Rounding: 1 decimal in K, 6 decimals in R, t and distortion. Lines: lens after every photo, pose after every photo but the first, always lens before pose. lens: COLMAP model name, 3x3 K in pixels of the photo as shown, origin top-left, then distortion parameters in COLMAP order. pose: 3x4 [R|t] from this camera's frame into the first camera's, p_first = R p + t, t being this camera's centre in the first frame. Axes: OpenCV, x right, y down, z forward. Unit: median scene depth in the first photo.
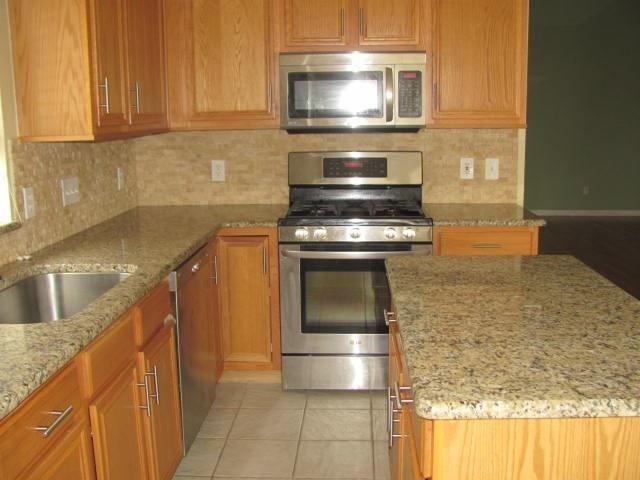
lens RADIAL K [[674.5, 0, 320.0], [0, 674.5, 240.0], [0, 0, 1]] dist [-0.222123, 0.255501]
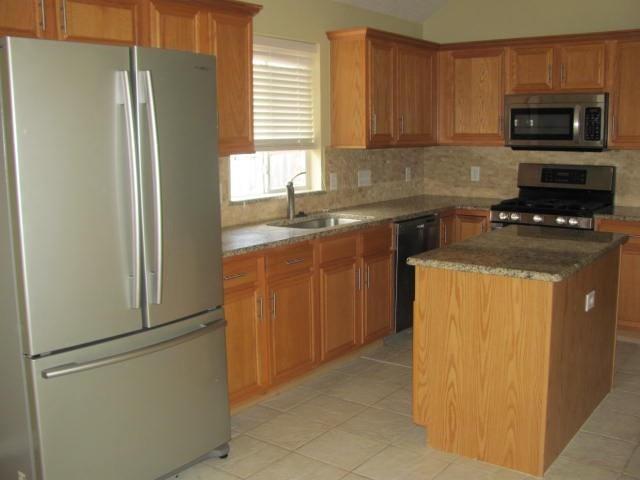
lens RADIAL K [[674.5, 0, 320.0], [0, 674.5, 240.0], [0, 0, 1]] dist [-0.222123, 0.255501]
pose [[0.824124, 0.094602, -0.558453, 0.434281], [-0.105562, 0.994332, 0.012660, 0.063134], [0.556485, 0.048518, 0.829440, -0.423594]]
